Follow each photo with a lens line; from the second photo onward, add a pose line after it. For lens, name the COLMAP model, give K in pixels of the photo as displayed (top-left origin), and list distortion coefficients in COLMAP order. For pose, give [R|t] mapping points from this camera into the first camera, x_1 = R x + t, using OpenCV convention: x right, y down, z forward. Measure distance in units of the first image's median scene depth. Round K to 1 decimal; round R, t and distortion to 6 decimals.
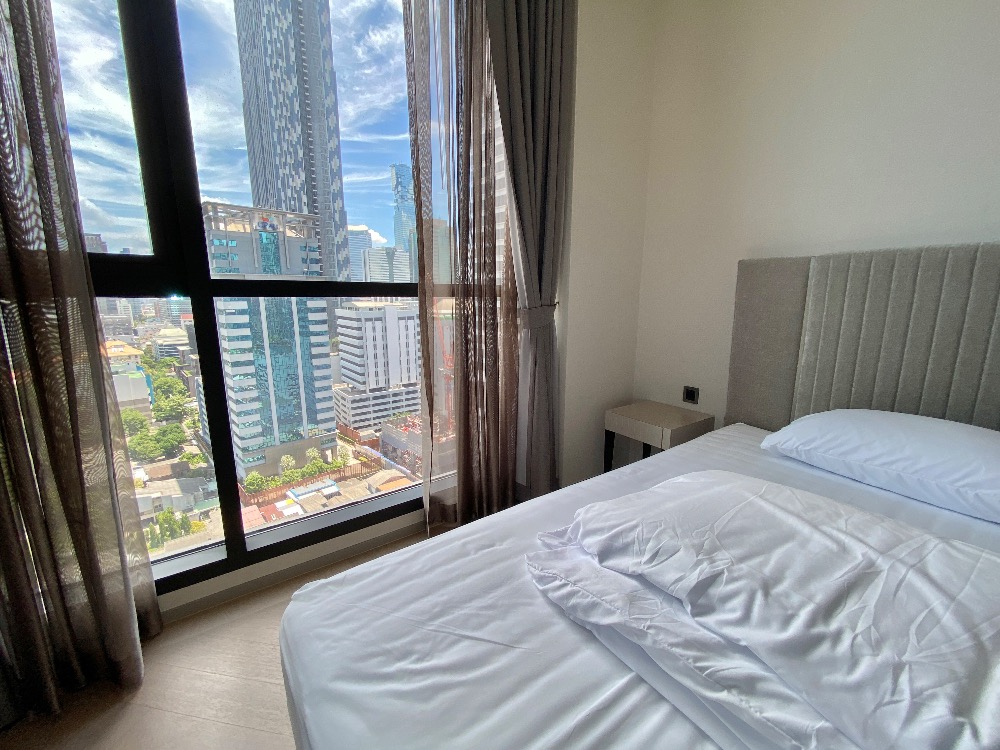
lens RADIAL K [[404.0, 0, 500.0], [0, 404.0, 370.9], [0, 0, 1]] dist [-0.002843, -0.000228]
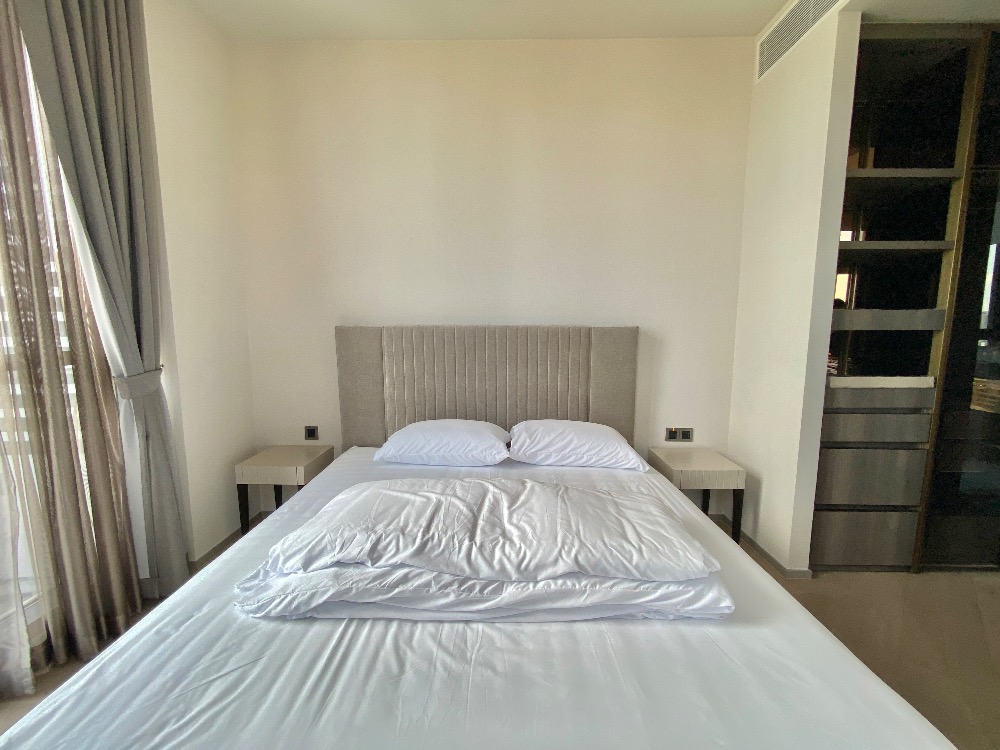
lens RADIAL K [[402.6, 0, 500.5], [0, 402.6, 377.0], [0, 0, 1]] dist [-0.014408, -0.000019]
pose [[0.579622, -0.101466, 0.808544, -0.475059], [0.148748, 0.988721, 0.017444, -0.138644], [-0.801194, 0.110158, 0.588178, -0.510535]]
